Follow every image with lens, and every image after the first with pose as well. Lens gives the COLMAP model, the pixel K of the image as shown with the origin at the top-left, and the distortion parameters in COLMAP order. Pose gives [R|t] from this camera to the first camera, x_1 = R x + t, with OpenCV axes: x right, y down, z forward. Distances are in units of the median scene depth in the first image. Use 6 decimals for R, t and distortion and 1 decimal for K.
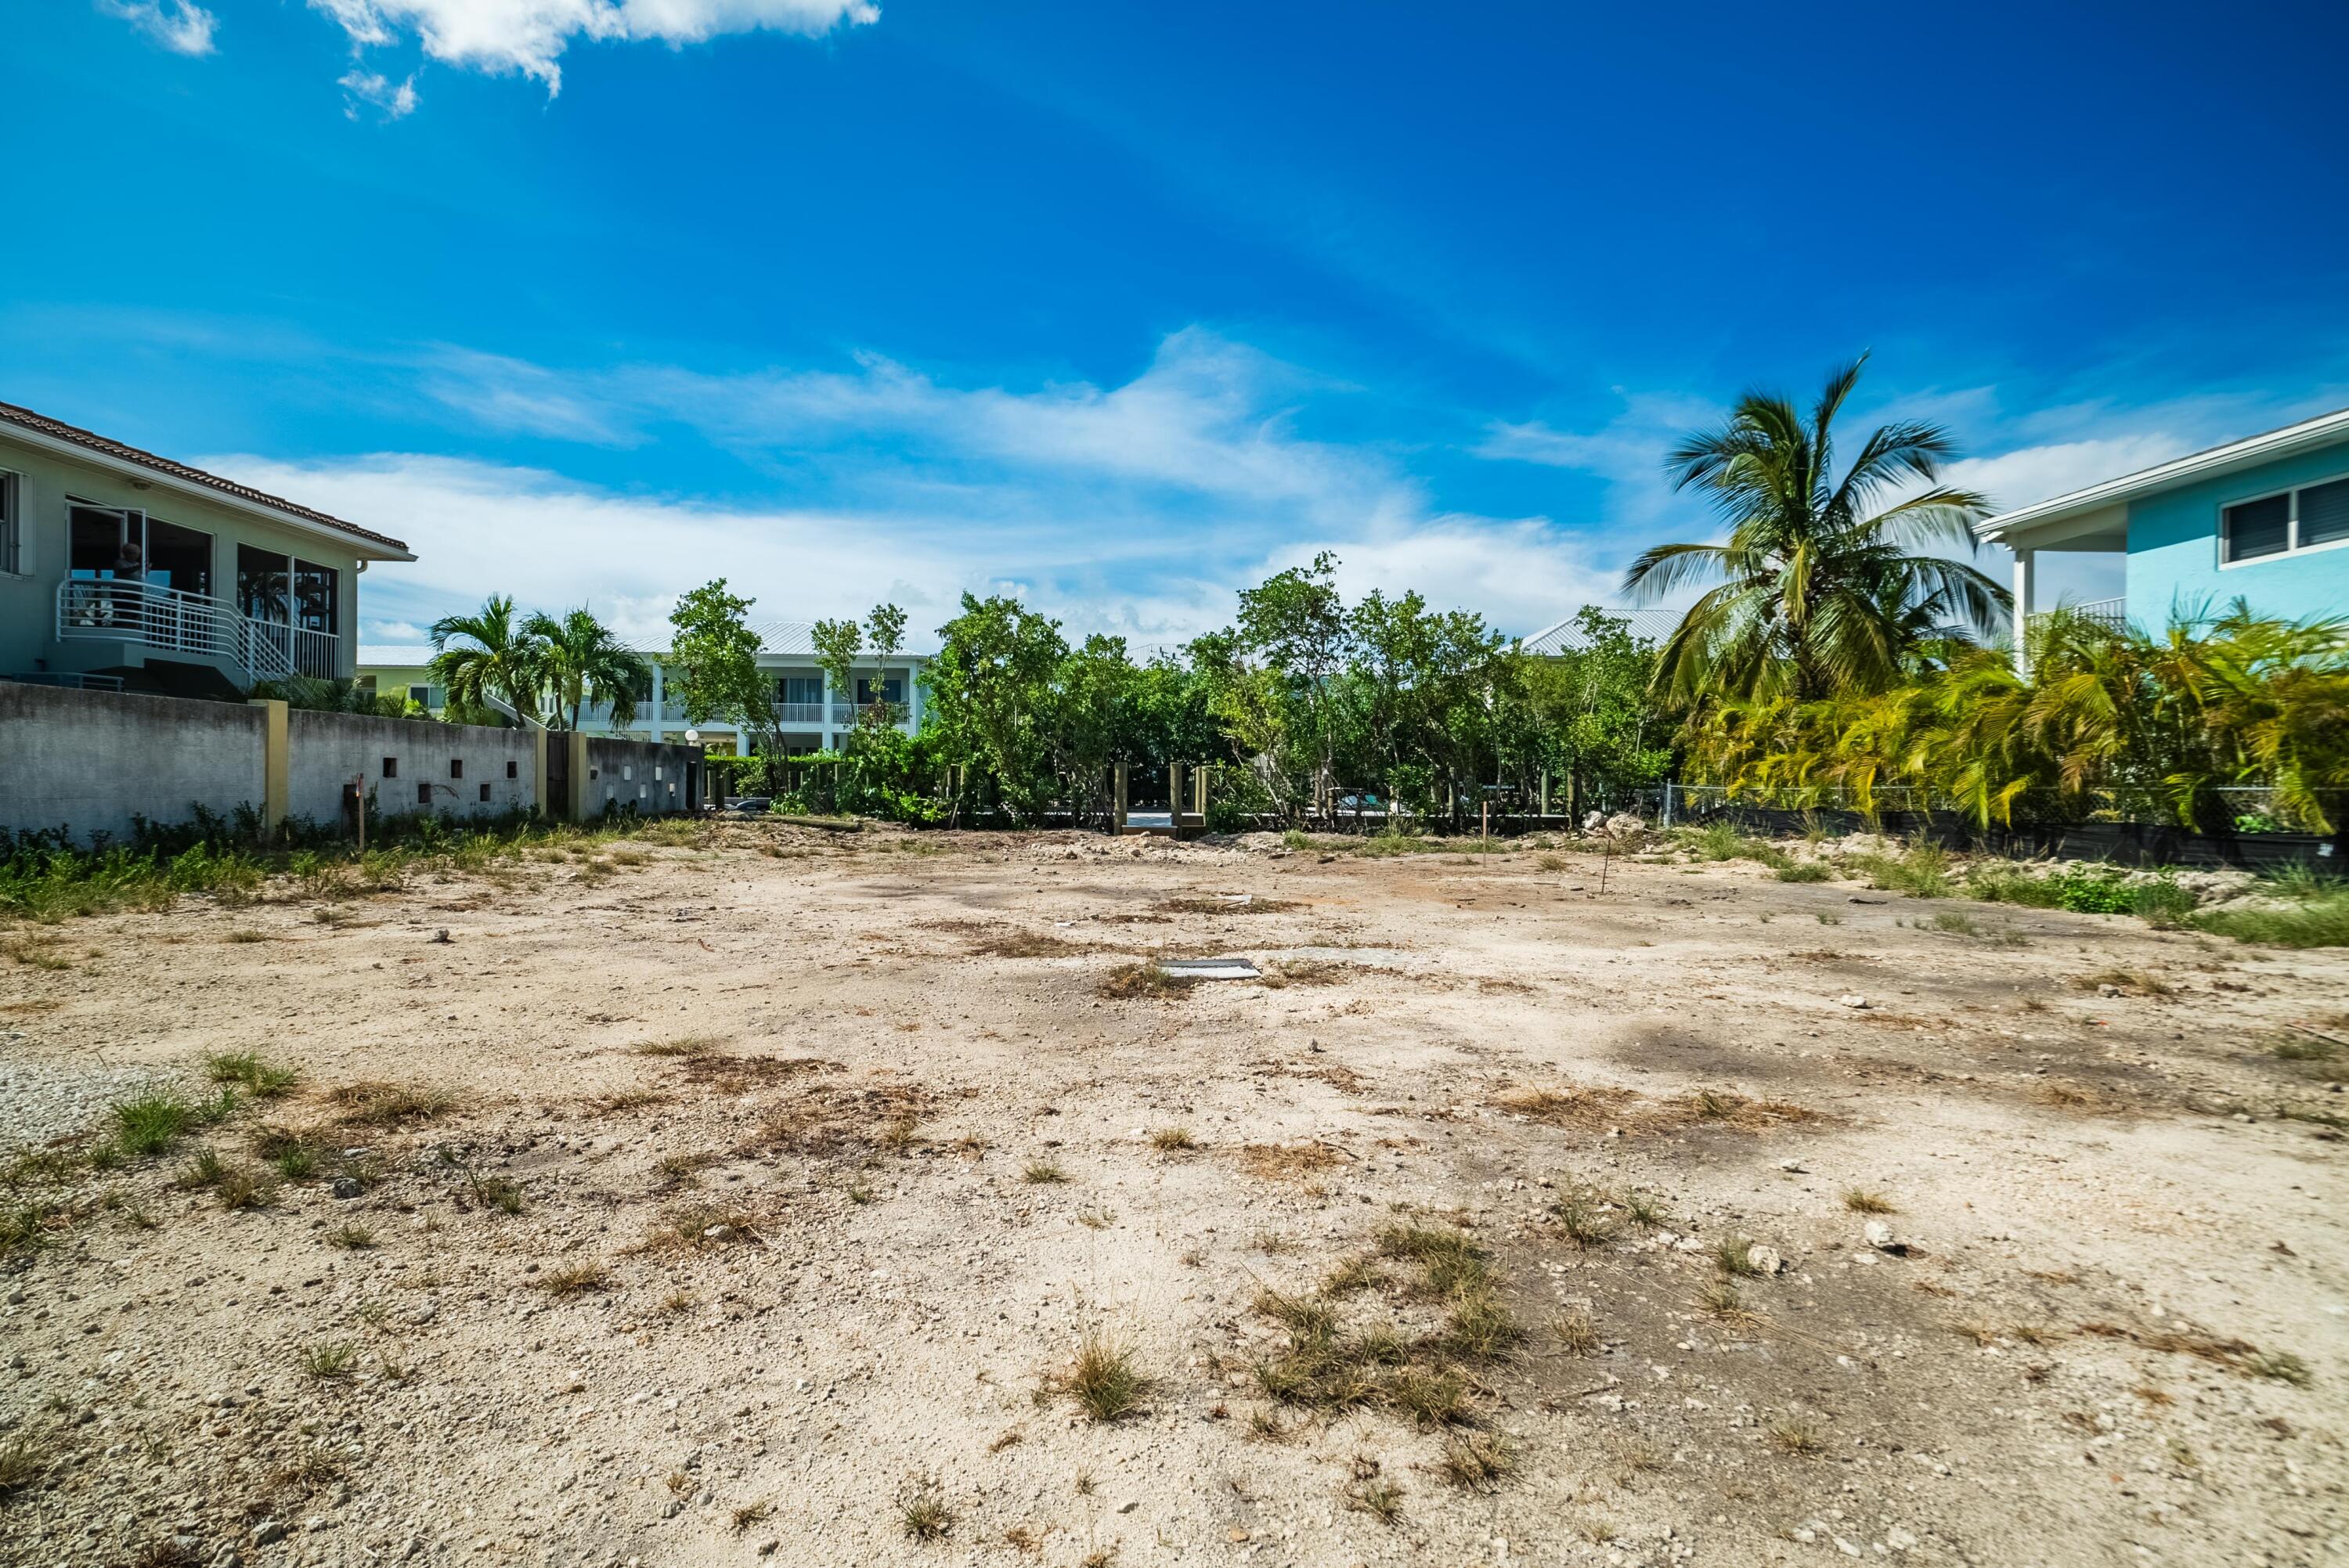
lens RADIAL K [[1059.8, 0, 1175.4], [0, 1059.8, 792.2], [0, 0, 1]] dist [-0.007948, 0.000254]
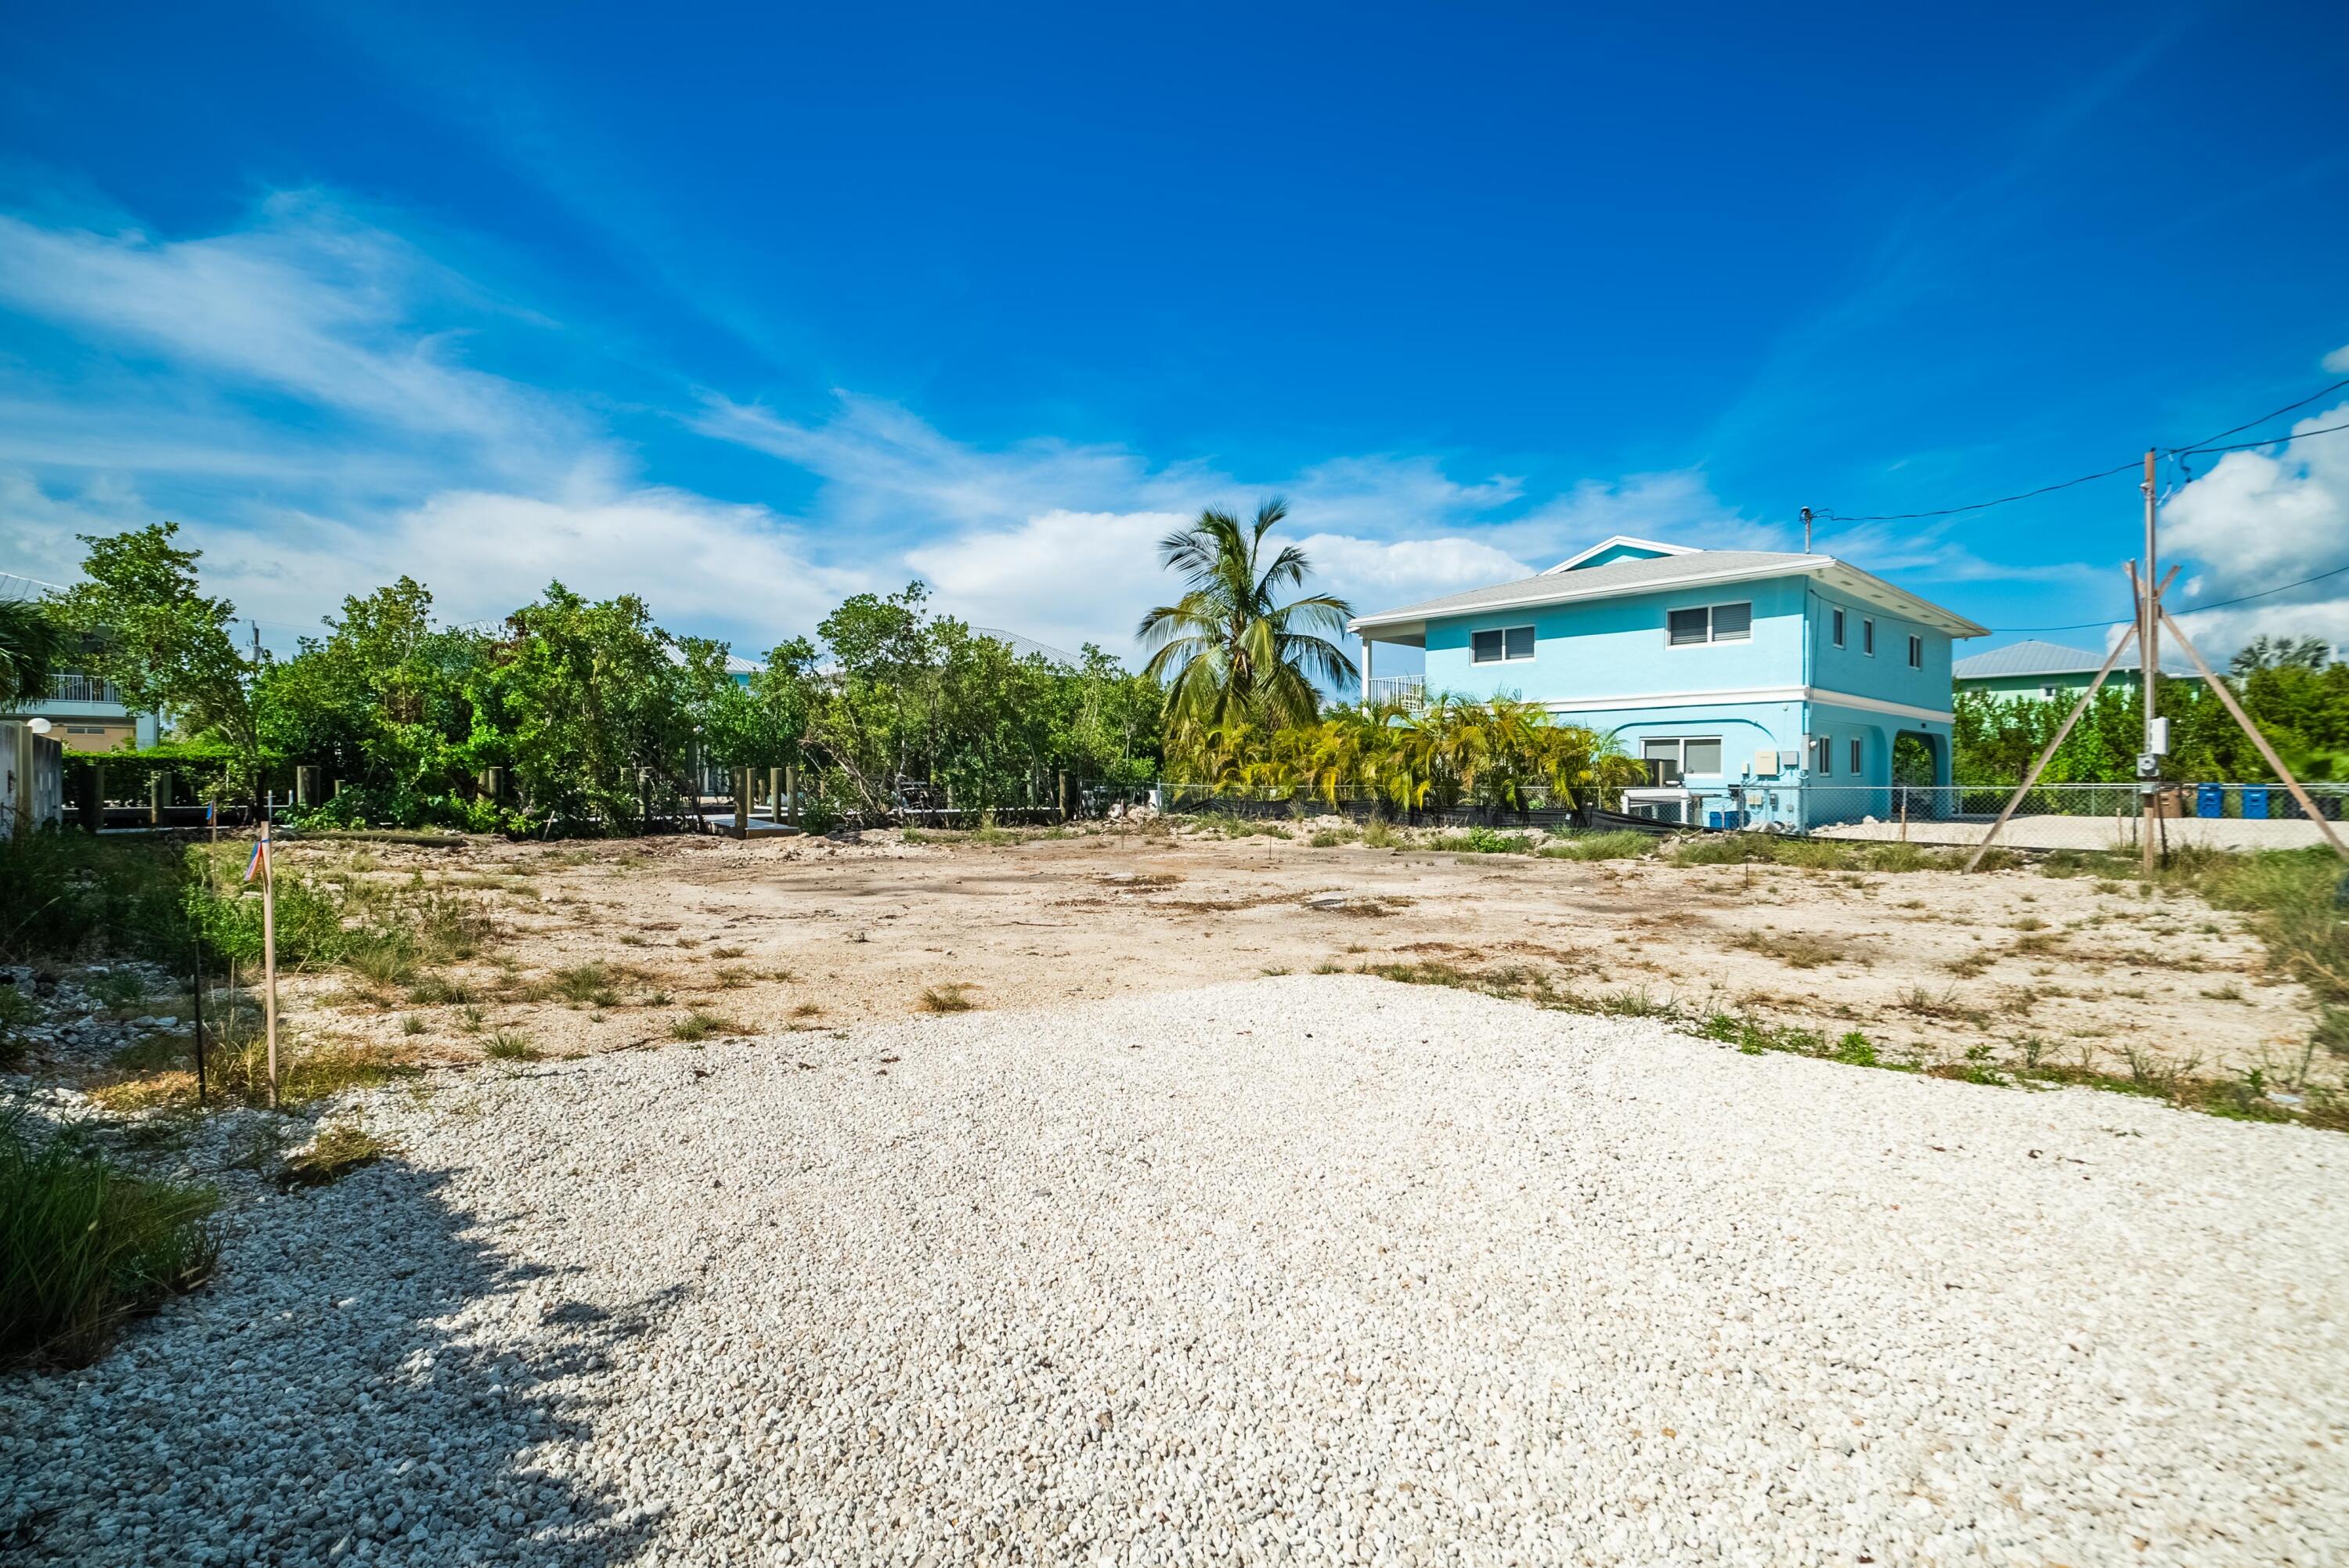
lens RADIAL K [[1059.8, 0, 1158.9], [0, 1059.8, 799.9], [0, 0, 1]] dist [-0.007948, 0.000254]
pose [[0.765802, -0.019127, 0.642792, -0.425591], [0.007795, 0.999760, 0.020462, -0.014332], [-0.643029, -0.010660, 0.765767, -0.045763]]
